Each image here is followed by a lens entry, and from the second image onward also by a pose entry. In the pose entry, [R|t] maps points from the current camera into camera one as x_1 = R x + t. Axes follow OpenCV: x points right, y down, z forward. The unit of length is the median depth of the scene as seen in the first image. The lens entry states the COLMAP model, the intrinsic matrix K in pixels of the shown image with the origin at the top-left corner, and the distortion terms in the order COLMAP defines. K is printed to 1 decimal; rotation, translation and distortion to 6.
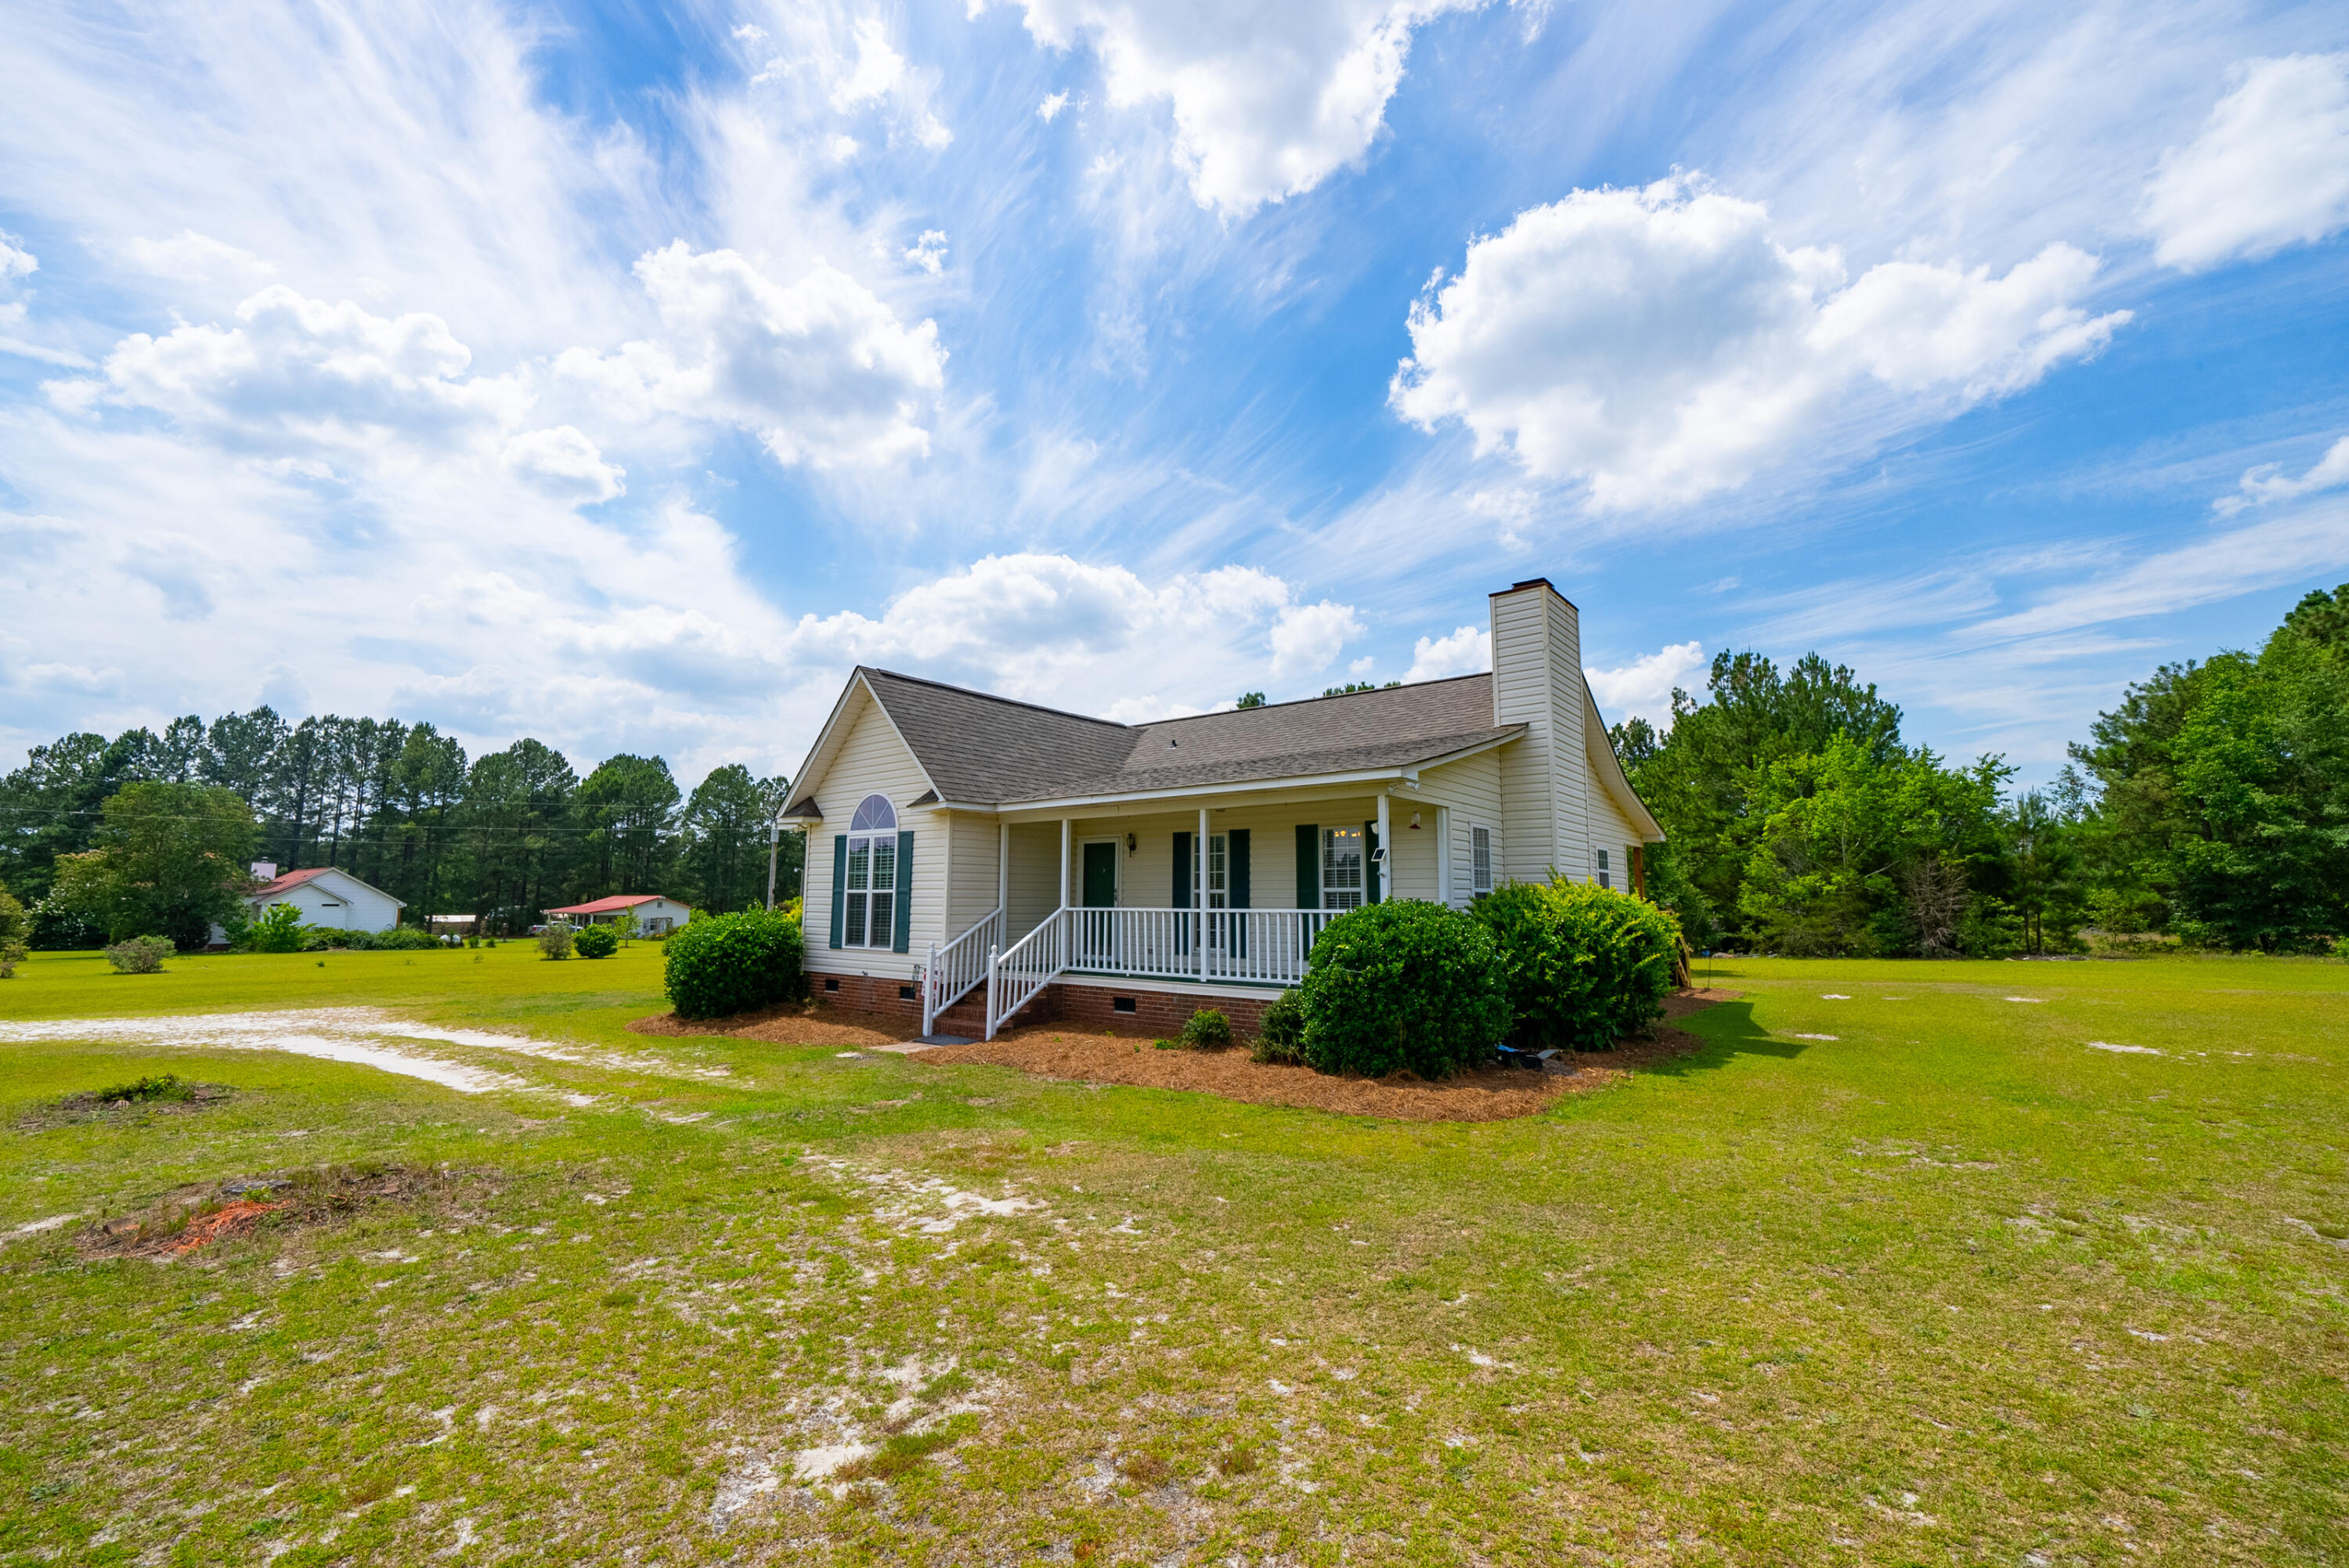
lens RADIAL K [[978.3, 0, 1162.2], [0, 978.3, 784.6], [0, 0, 1]] dist [-0.008110, 0.001514]
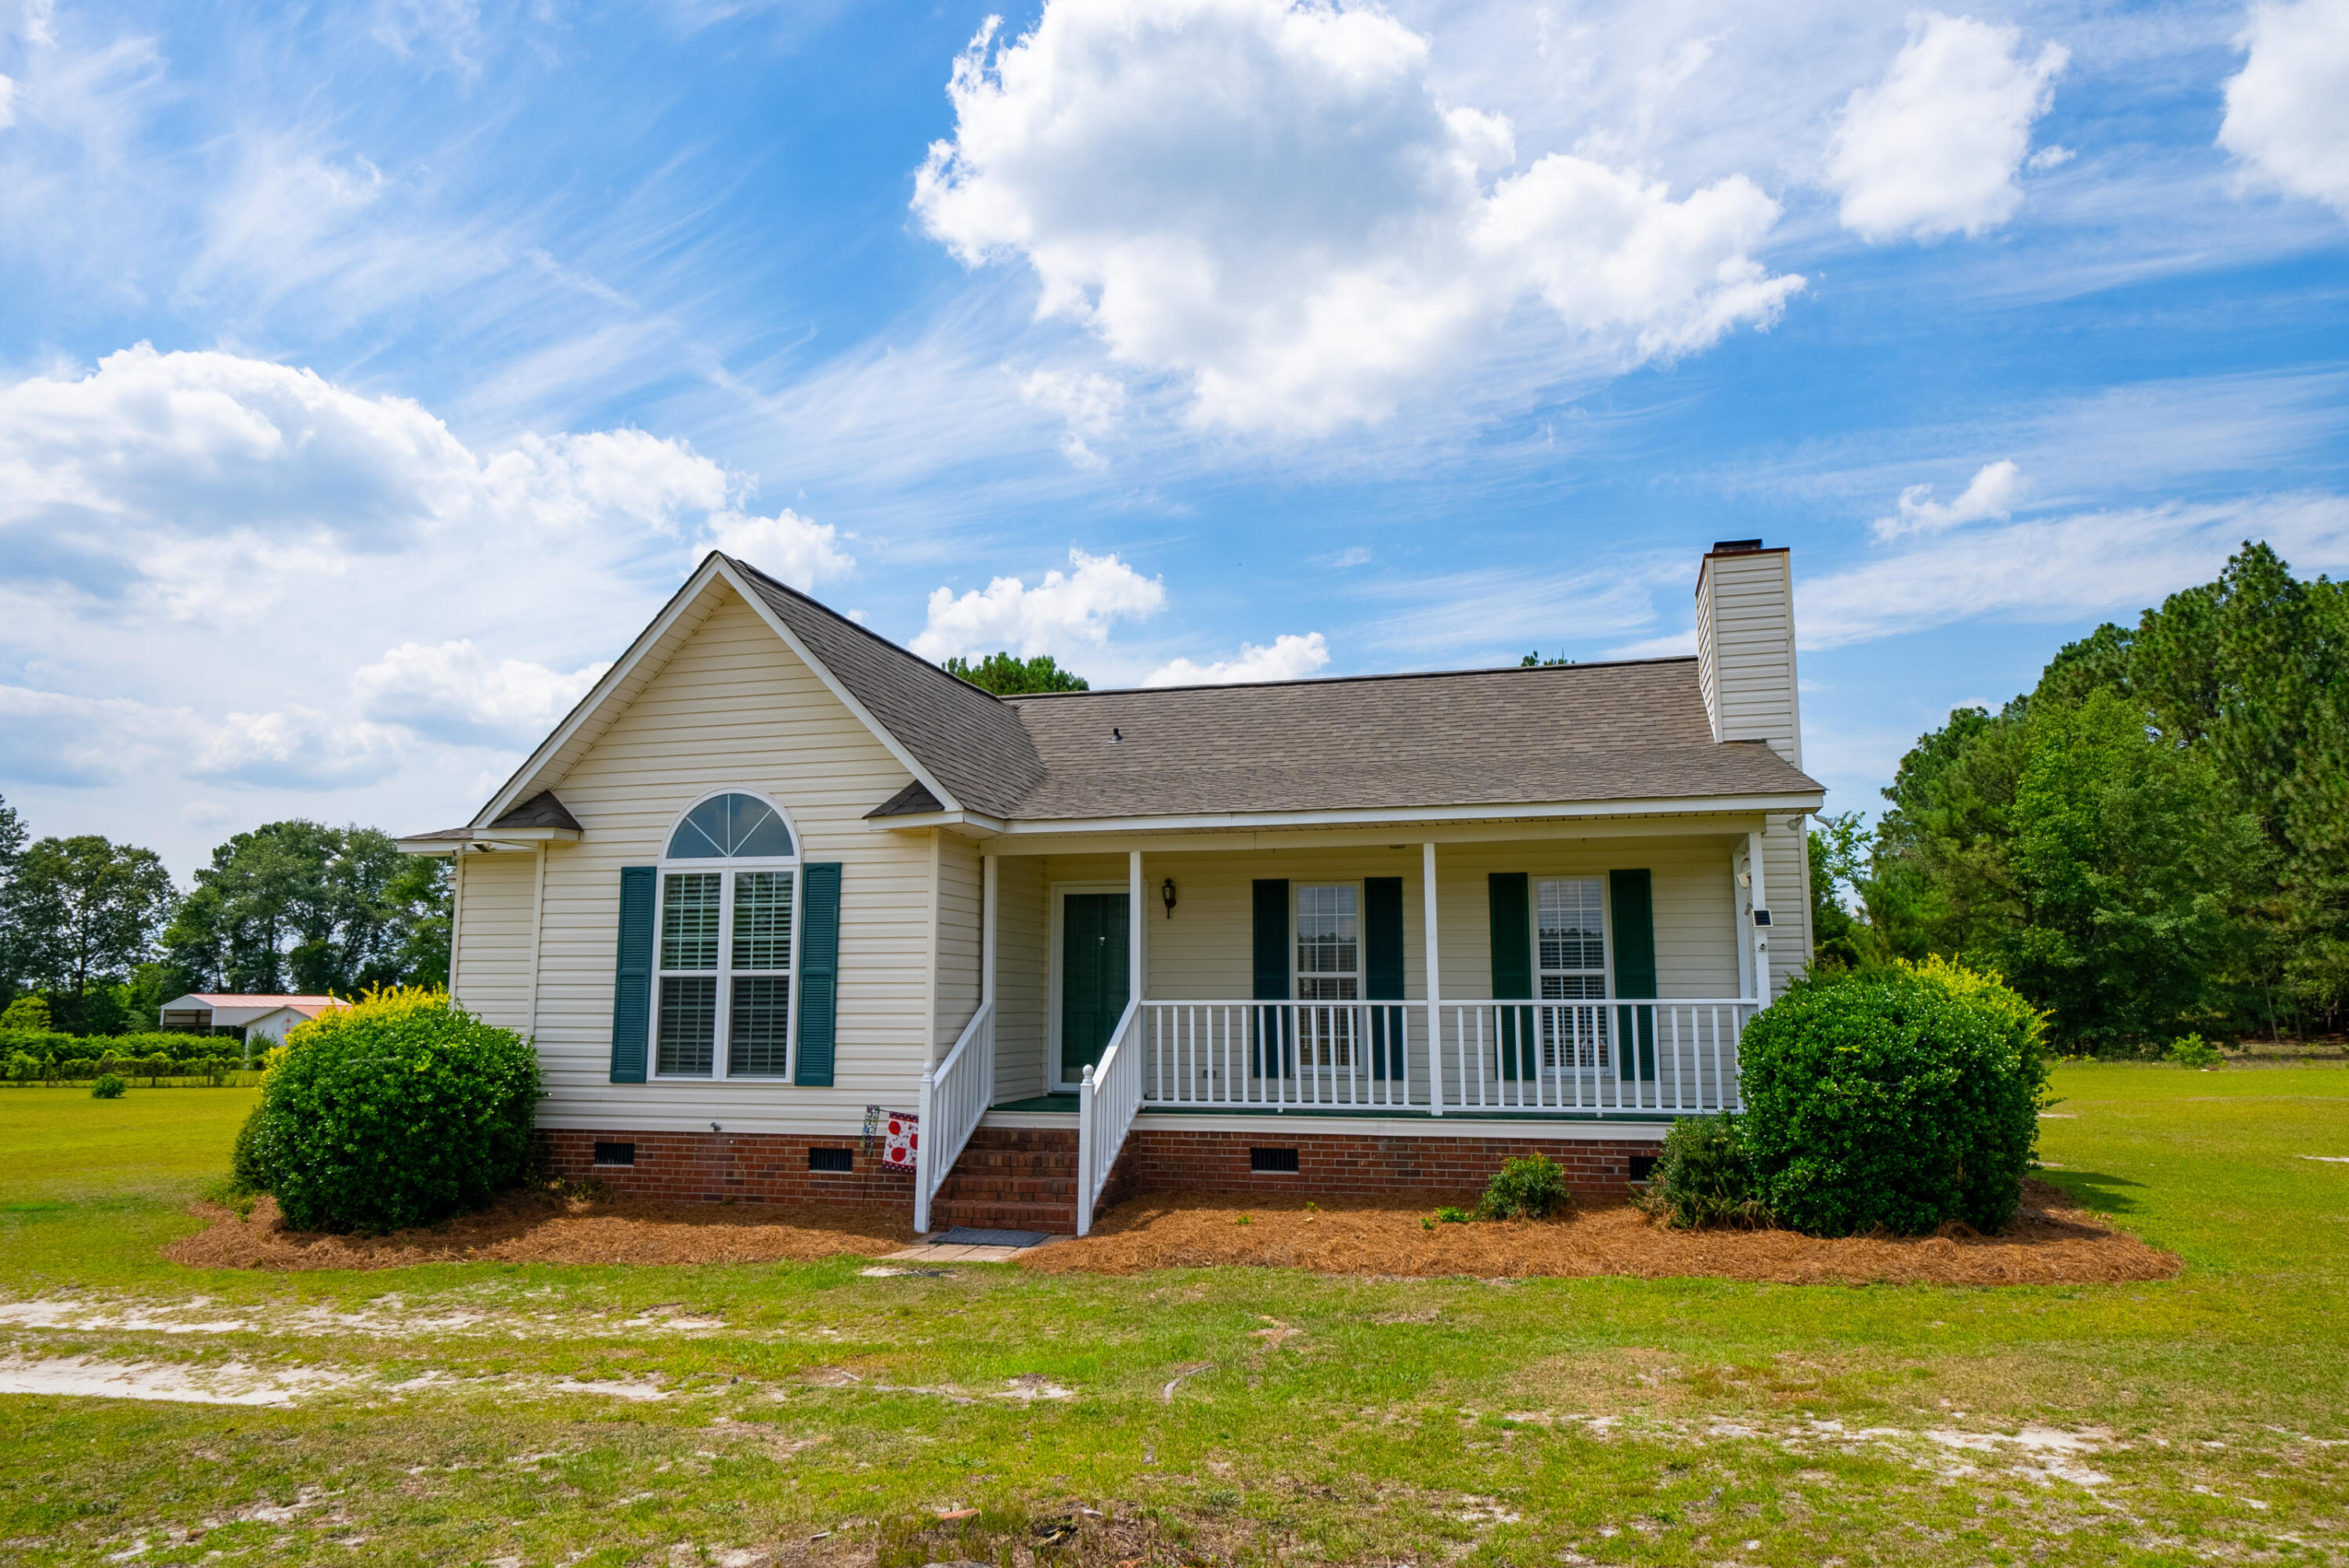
lens RADIAL K [[1590.6, 0, 1178.6], [0, 1590.6, 785.8], [0, 0, 1]] dist [0.003591, -0.003798]
pose [[0.912768, 0.052986, 0.405028, -0.431678], [-0.045273, 0.998565, -0.028605, 0.020510], [-0.405962, 0.007773, 0.913857, 0.100991]]
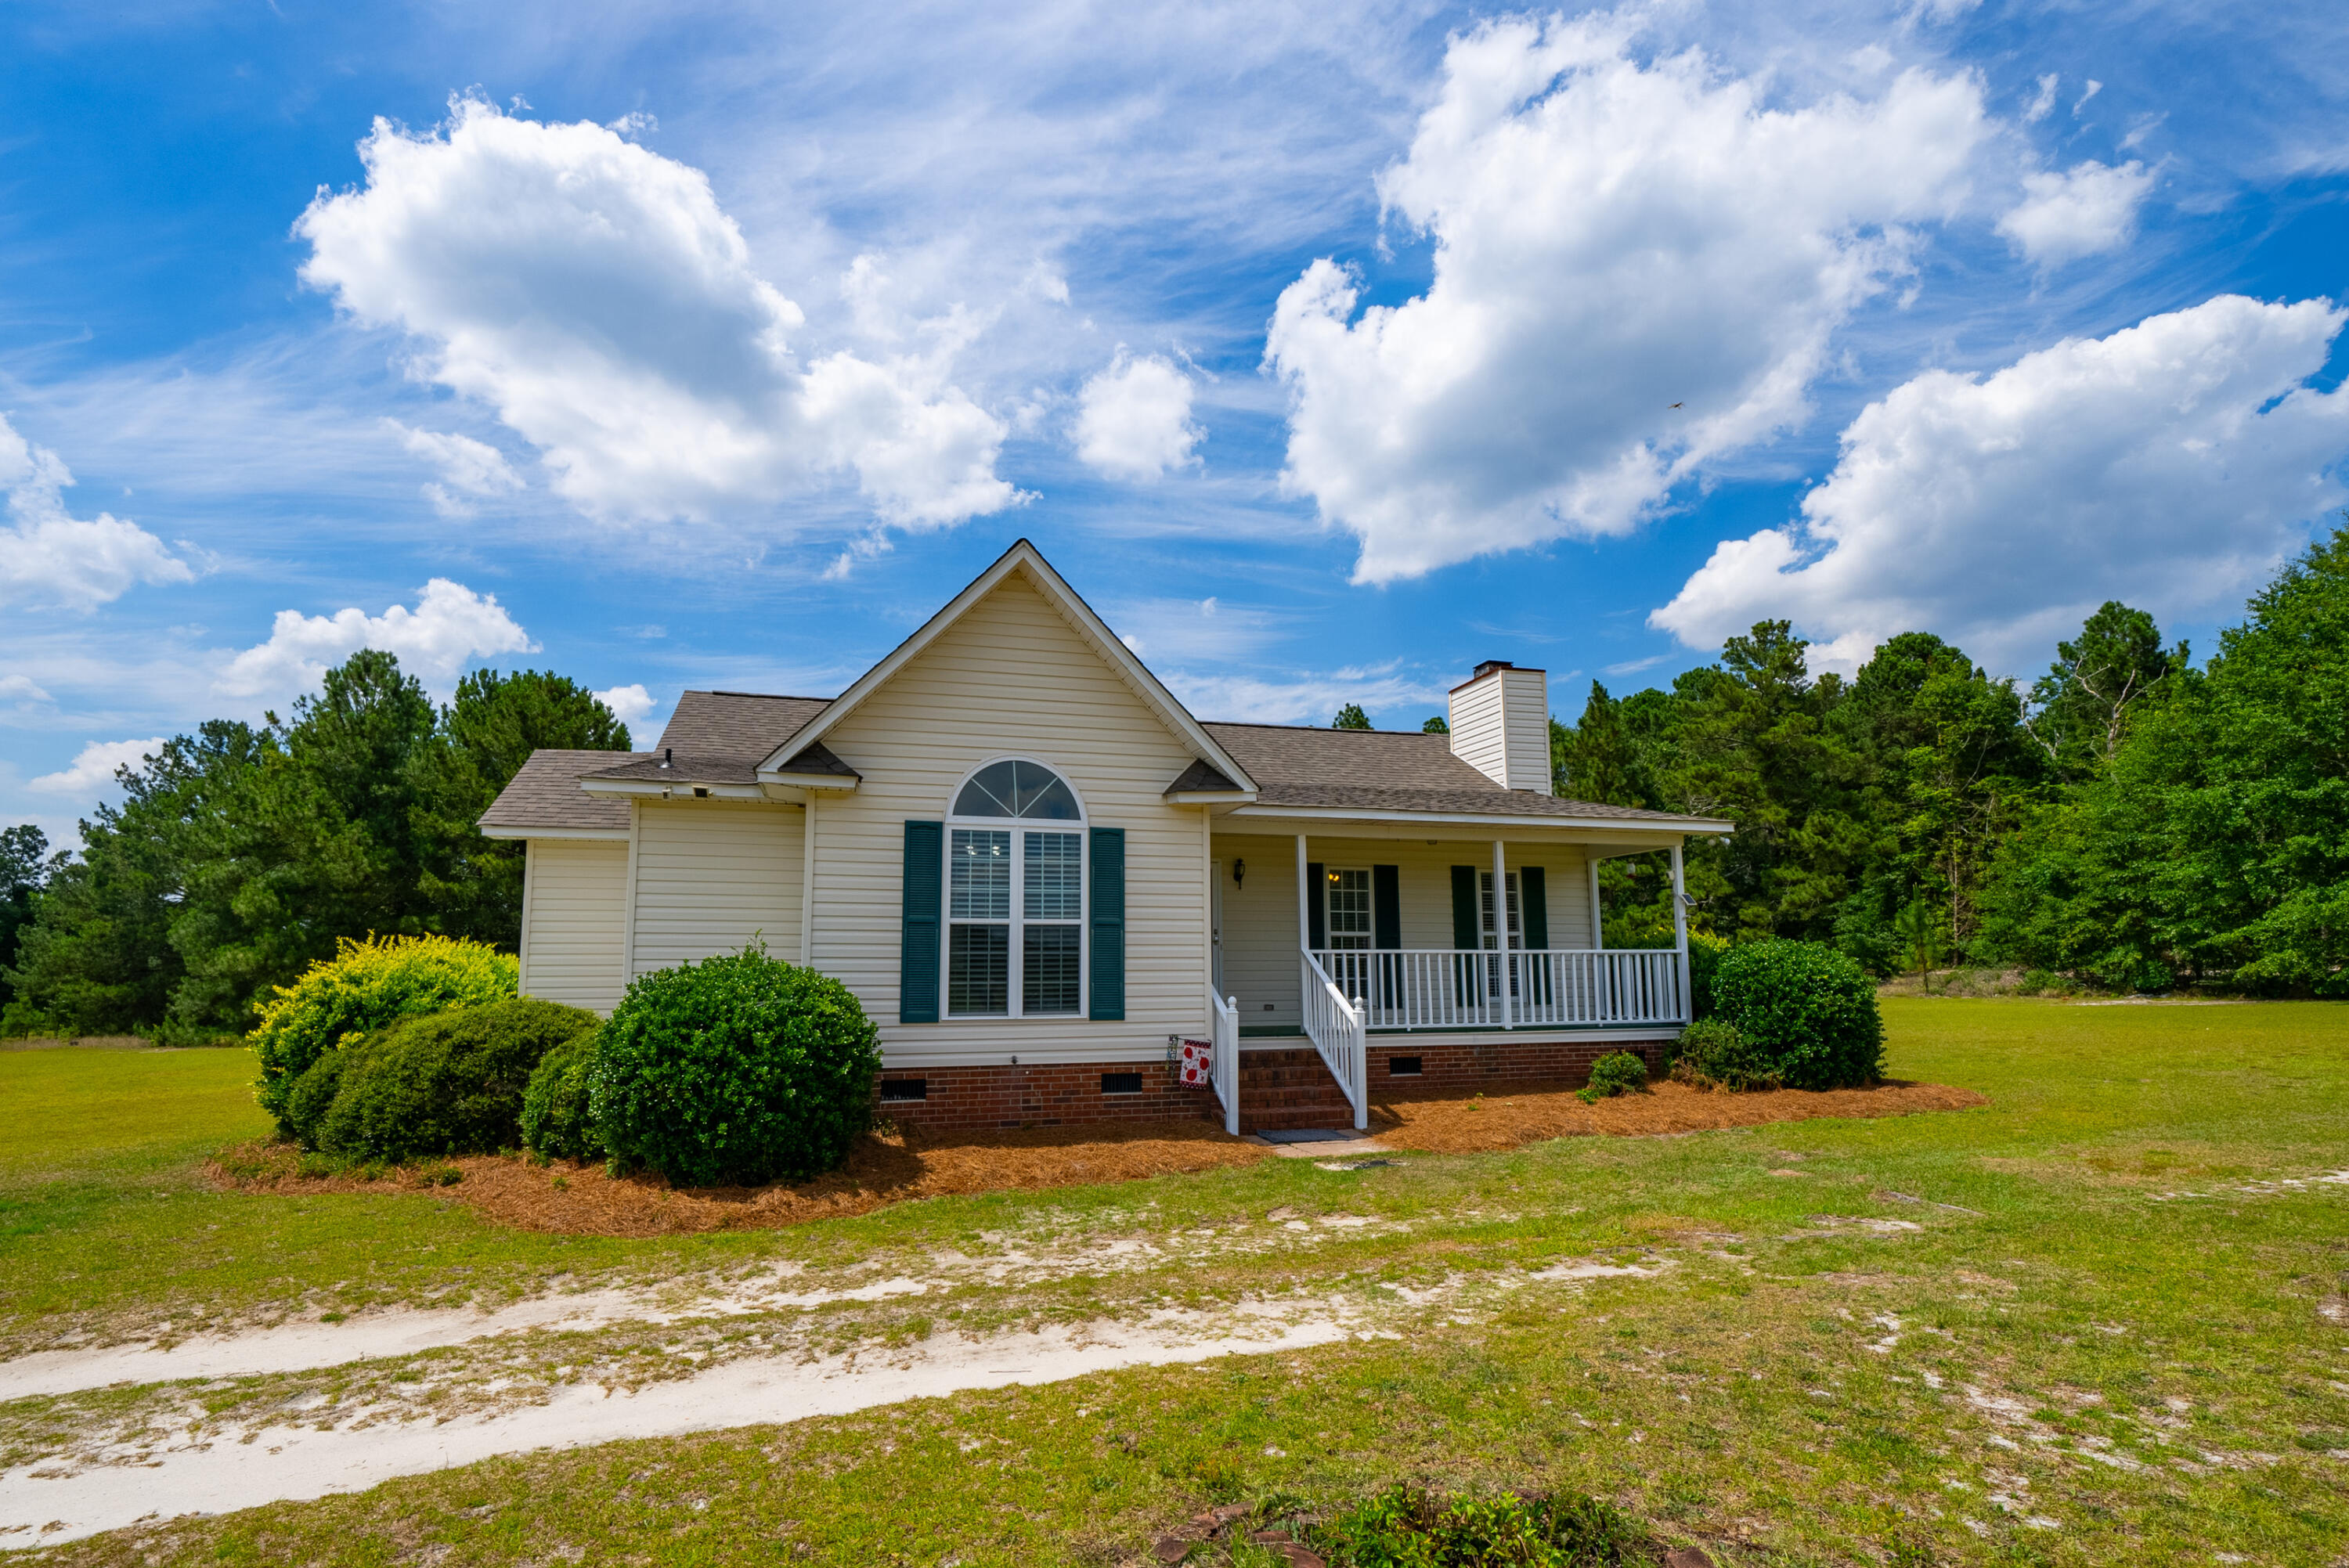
lens RADIAL K [[1115.7, 0, 1161.4], [0, 1115.7, 852.7], [0, 0, 1]] dist [0.004954, -0.000738]
pose [[0.568322, 0.083673, 0.818541, -0.810237], [-0.091334, 0.995083, -0.038306, 0.085899], [-0.817721, -0.052991, 0.573170, 0.542279]]
